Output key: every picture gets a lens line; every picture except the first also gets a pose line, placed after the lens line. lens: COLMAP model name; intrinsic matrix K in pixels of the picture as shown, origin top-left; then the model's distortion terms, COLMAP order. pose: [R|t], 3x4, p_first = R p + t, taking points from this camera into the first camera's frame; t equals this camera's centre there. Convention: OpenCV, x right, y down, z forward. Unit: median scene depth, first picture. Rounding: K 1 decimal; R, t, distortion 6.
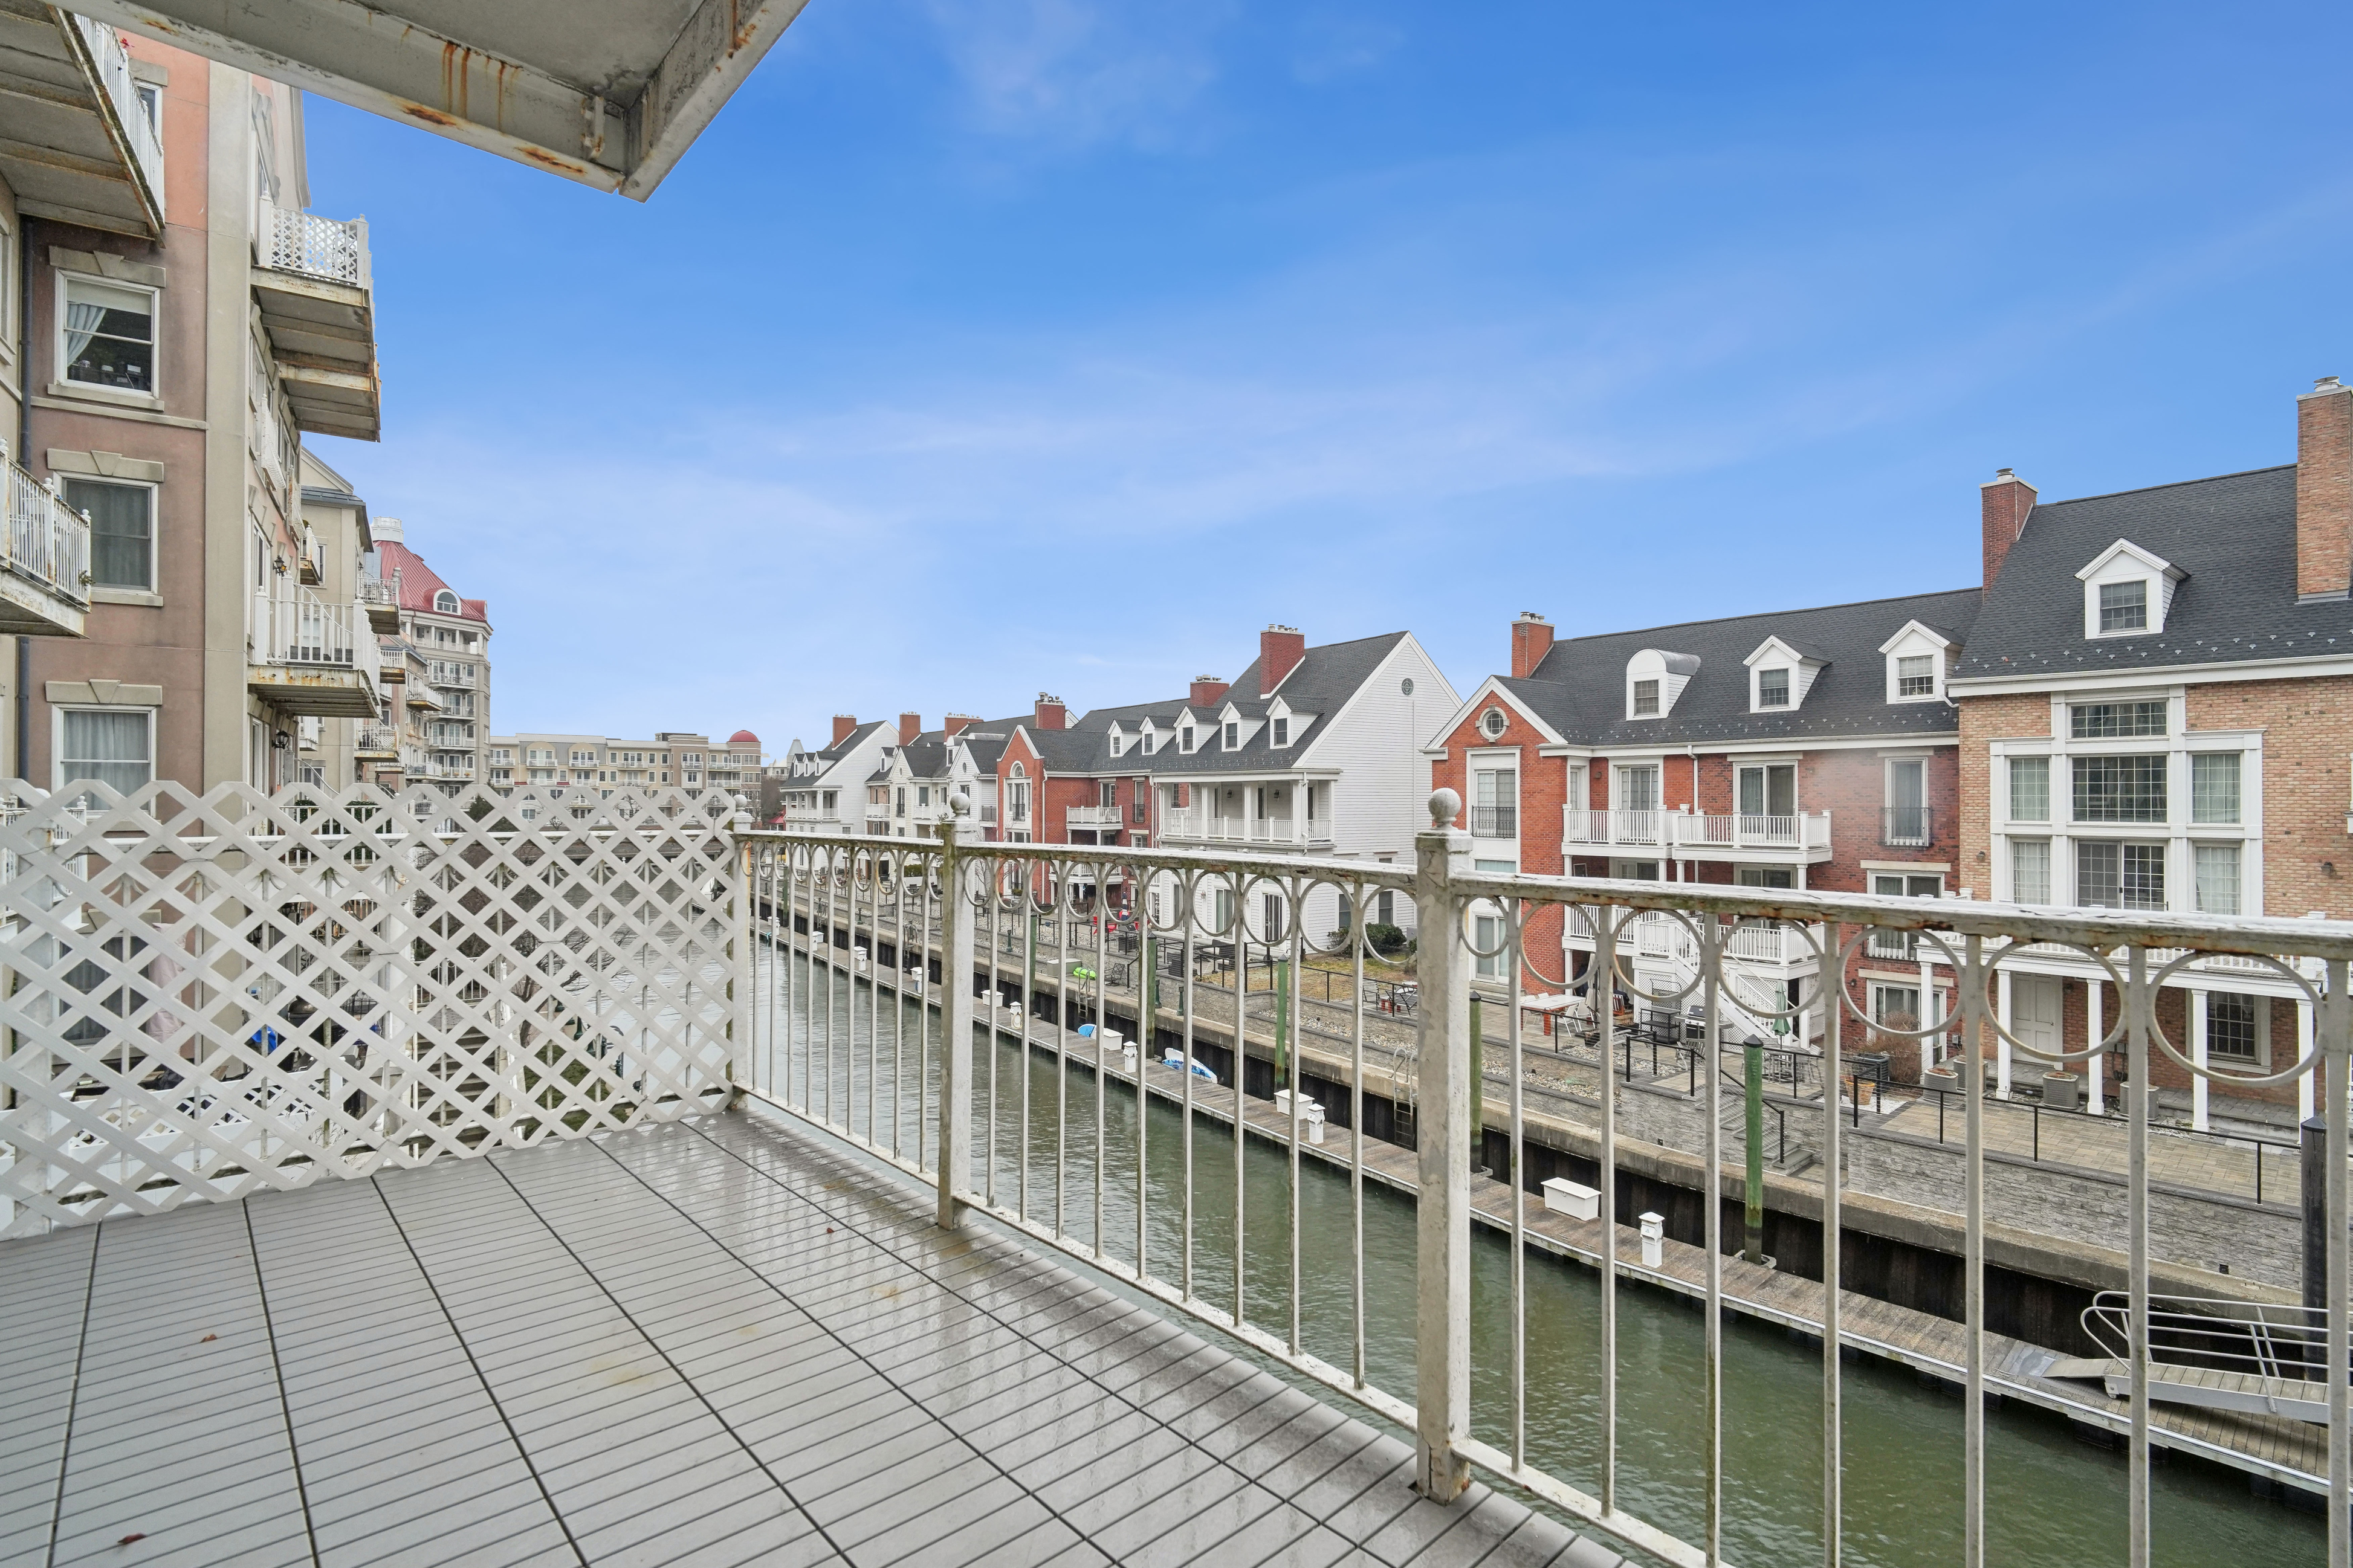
lens RADIAL K [[1114.1, 0, 1174.1], [0, 1114.1, 792.2], [0, 0, 1]] dist [-0.007274, -0.000129]
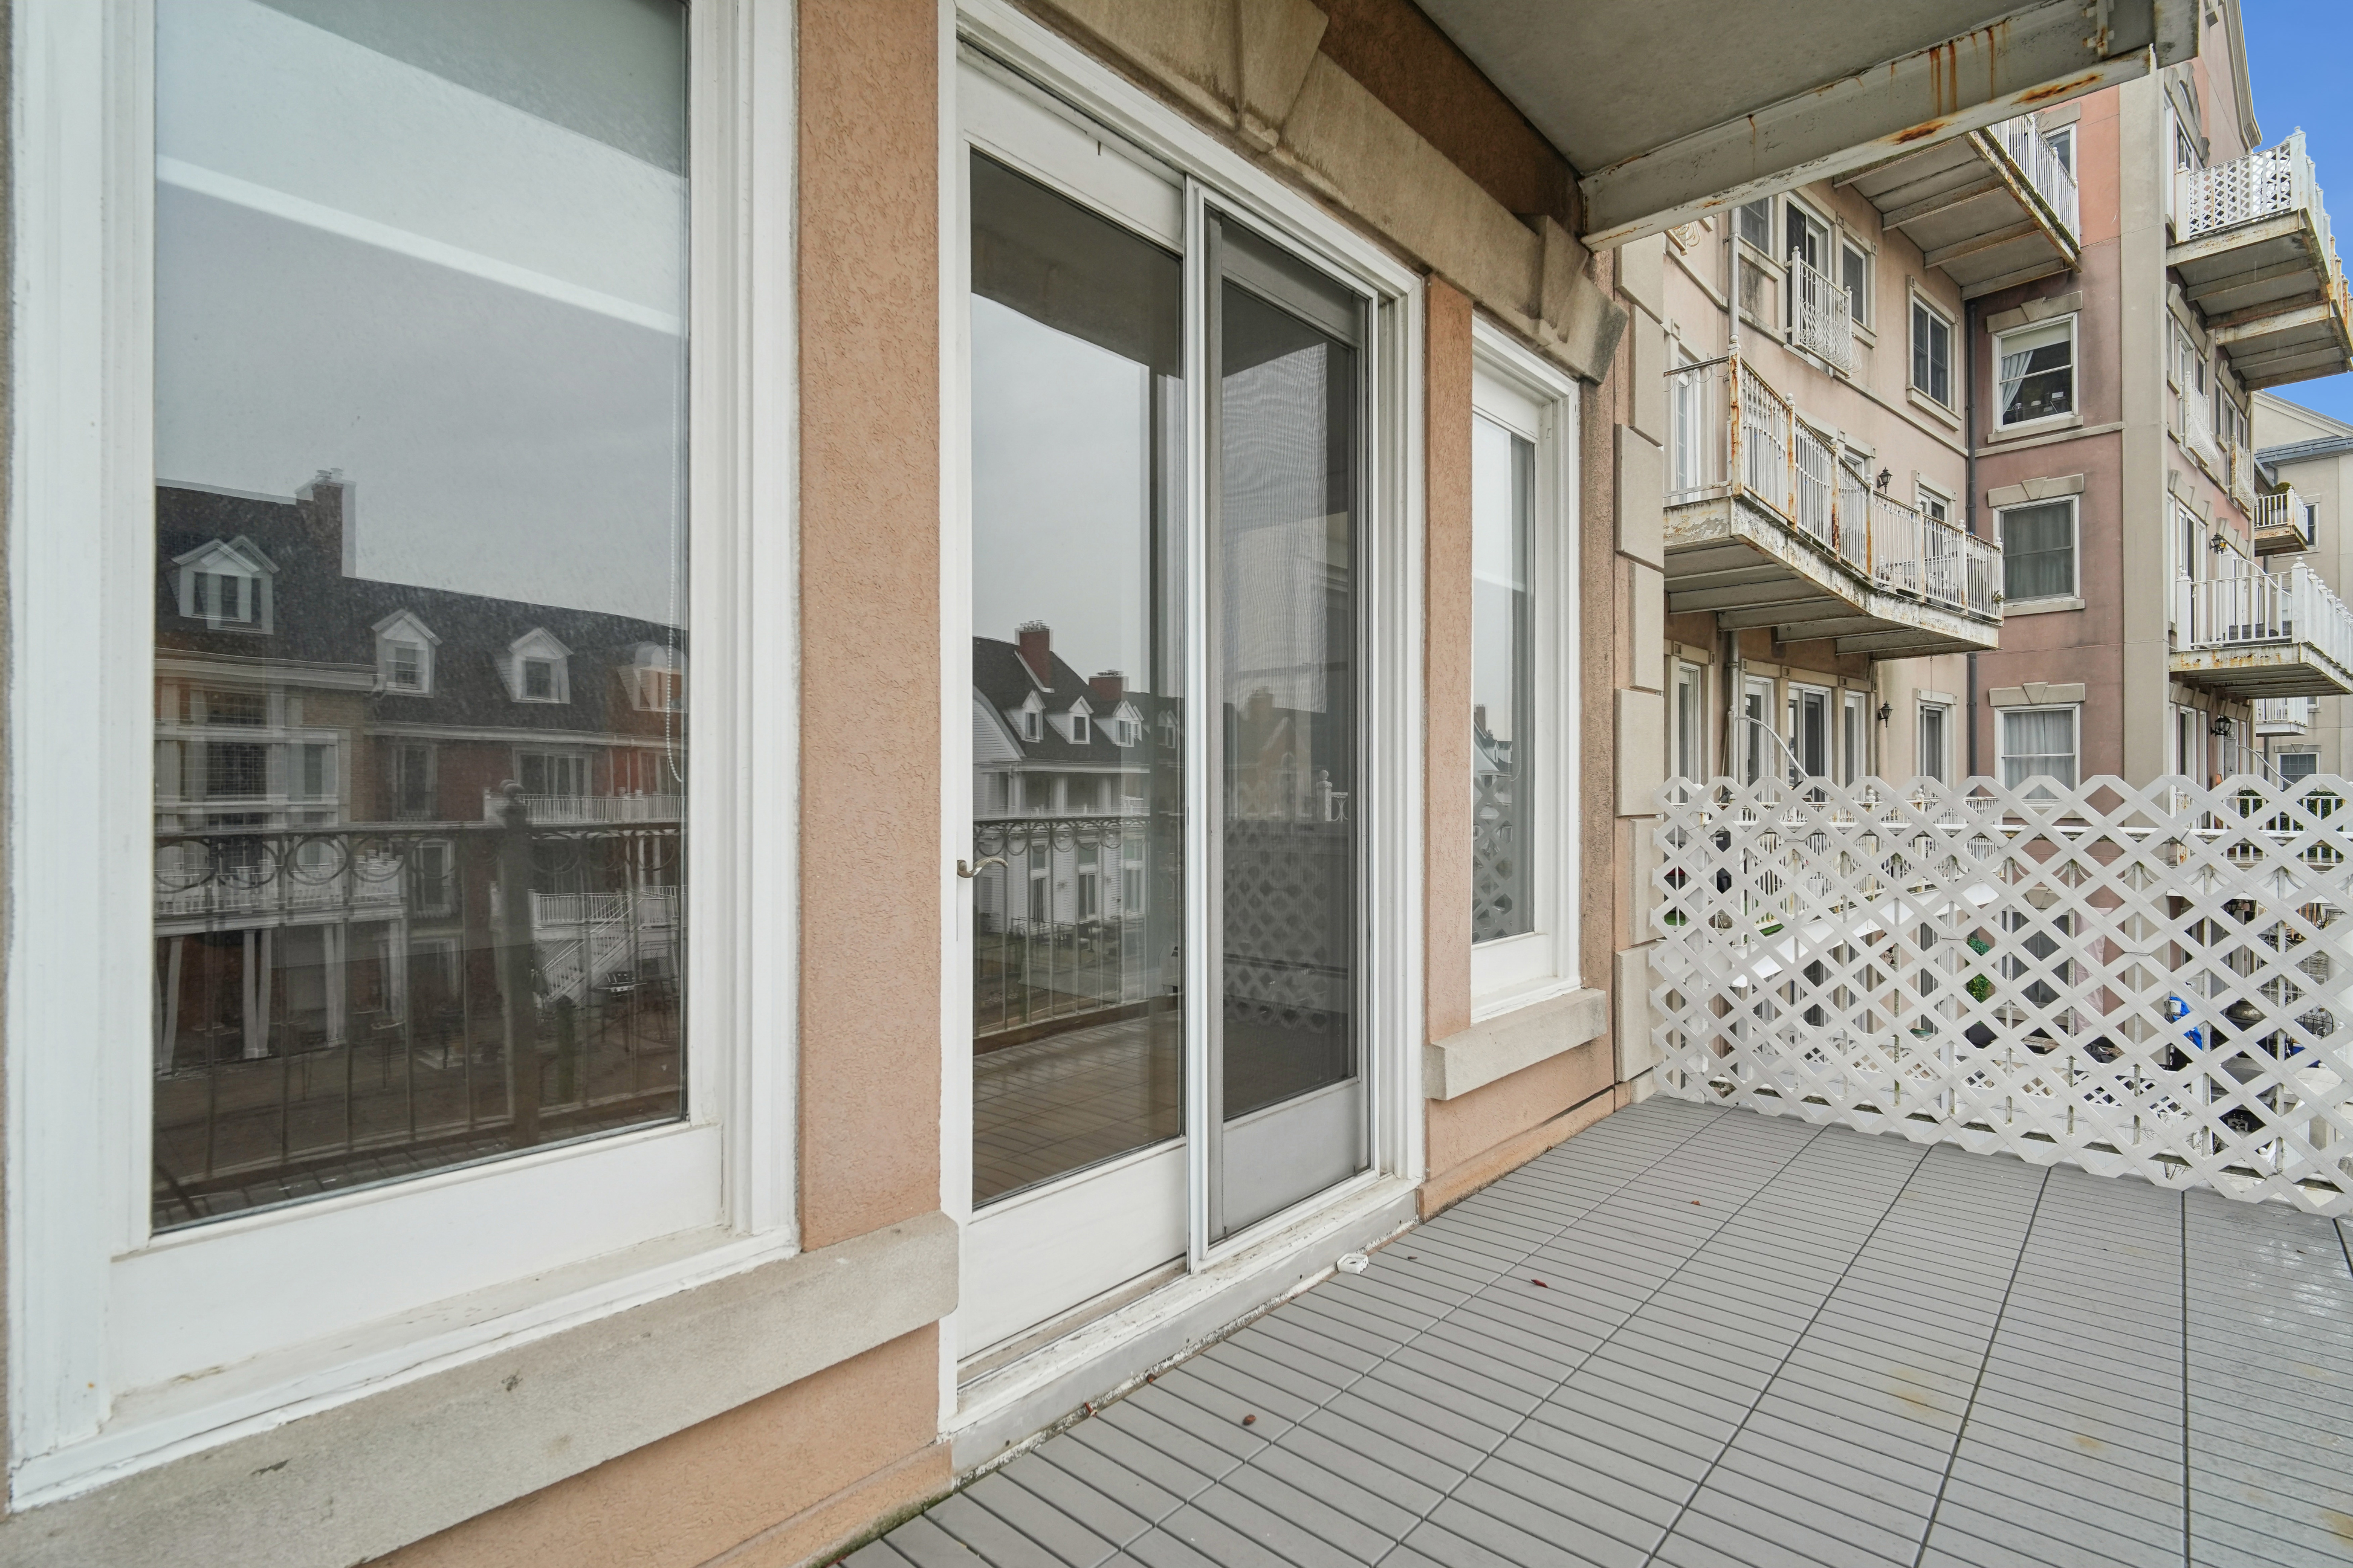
lens RADIAL K [[1097.4, 0, 1184.6], [0, 1097.4, 779.8], [0, 0, 1]] dist [-0.003195, -0.000409]
pose [[0.100988, -0.010156, -0.994836, 2.690386], [0.007528, 0.999927, -0.009443, 0.012302], [0.994859, -0.006535, 0.101057, 2.025685]]
